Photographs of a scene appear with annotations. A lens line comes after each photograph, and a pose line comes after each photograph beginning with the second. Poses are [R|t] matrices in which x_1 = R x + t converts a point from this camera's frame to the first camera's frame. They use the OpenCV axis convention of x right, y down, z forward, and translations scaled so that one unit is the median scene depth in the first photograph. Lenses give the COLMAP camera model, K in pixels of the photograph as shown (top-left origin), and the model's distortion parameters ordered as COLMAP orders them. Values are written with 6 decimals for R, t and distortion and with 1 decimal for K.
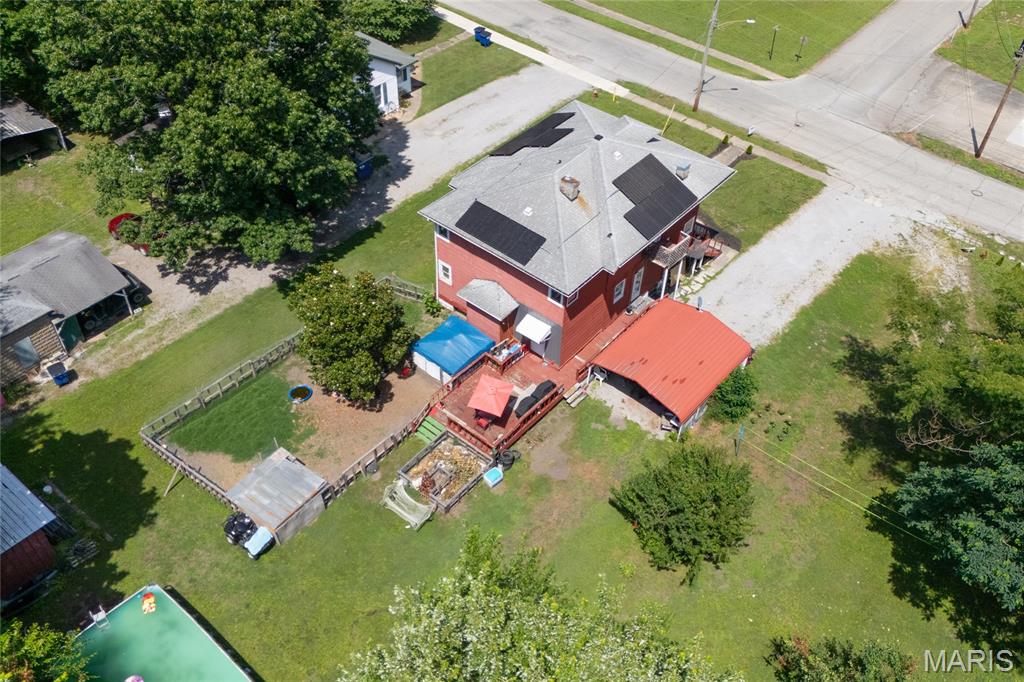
lens RADIAL K [[890.4, 0, 524.1], [0, 890.4, 339.5], [0, 0, 1]] dist [0.047549, -0.013546]
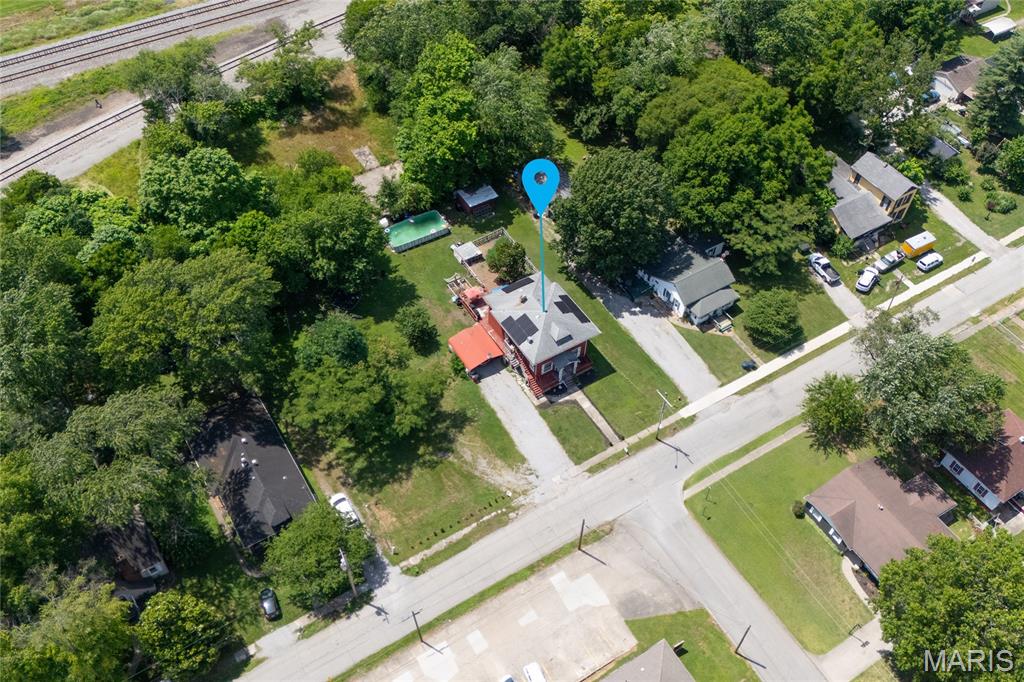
lens RADIAL K [[890.4, 0, 524.1], [0, 890.4, 339.5], [0, 0, 1]] dist [0.047549, -0.013546]
pose [[-0.306898, 0.711357, -0.632285, 1.760646], [-0.690378, 0.290908, 0.662383, -1.832682], [0.655128, 0.639800, 0.401826, -0.039726]]
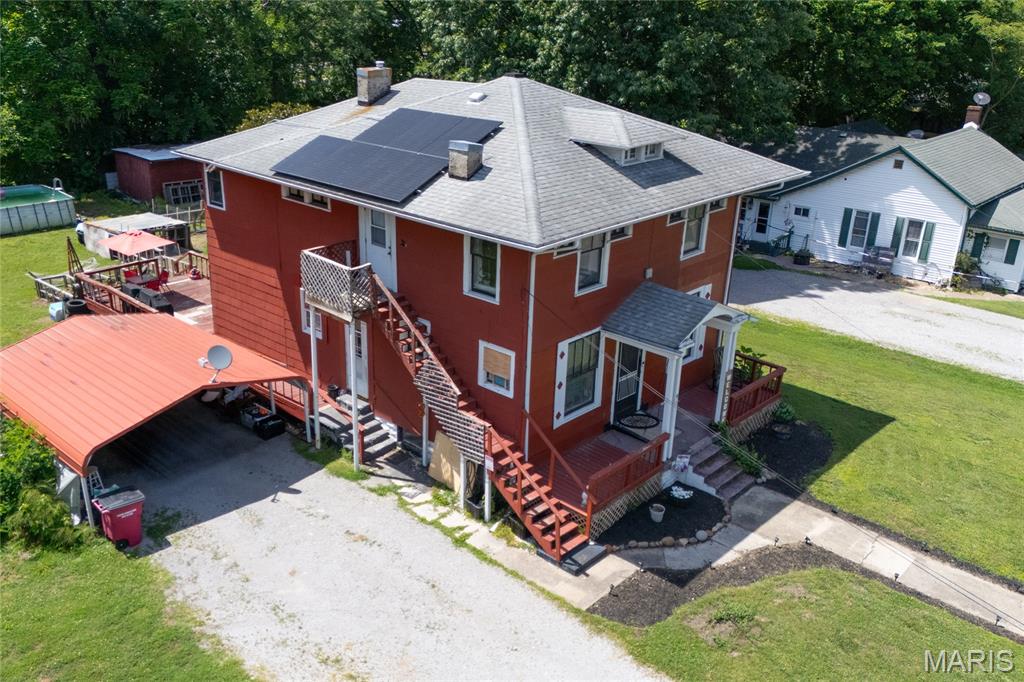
lens RADIAL K [[890.4, 0, 524.1], [0, 890.4, 339.5], [0, 0, 1]] dist [0.047549, -0.013546]
pose [[-0.040216, 0.325357, -0.944736, 0.569184], [-0.723815, 0.642322, 0.252021, -0.250874], [0.688821, 0.693949, 0.209666, 0.966093]]
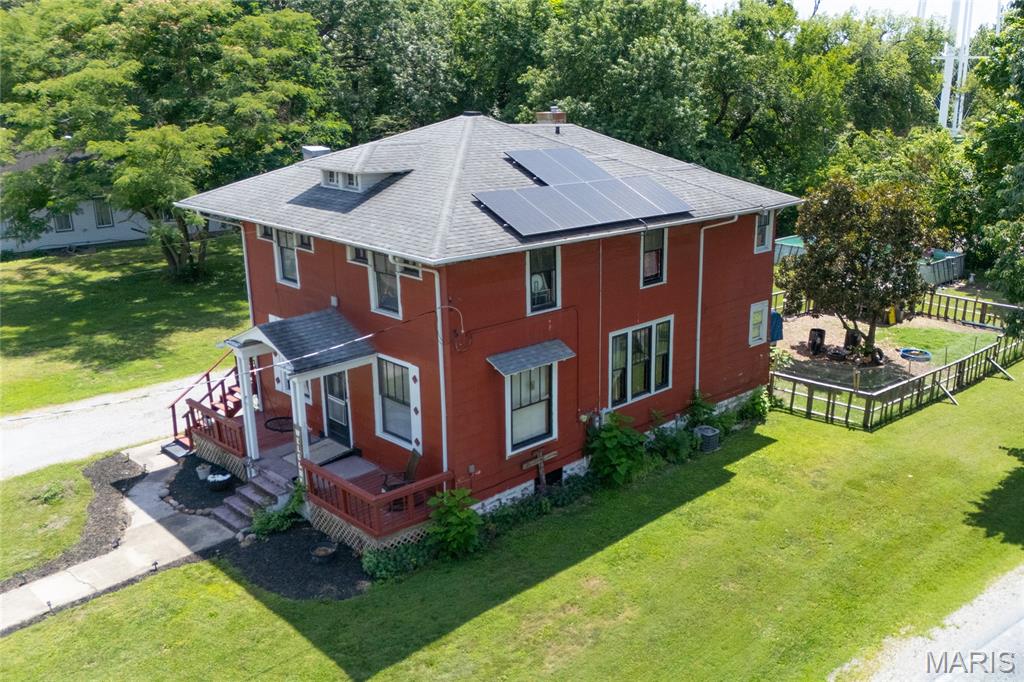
lens RADIAL K [[890.4, 0, 524.1], [0, 890.4, 339.5], [0, 0, 1]] dist [0.047549, -0.013546]
pose [[-0.995604, -0.032246, 0.087937, -0.003749], [0.063779, 0.454167, 0.888630, -0.579713], [-0.068593, 0.890333, -0.450114, 1.289265]]
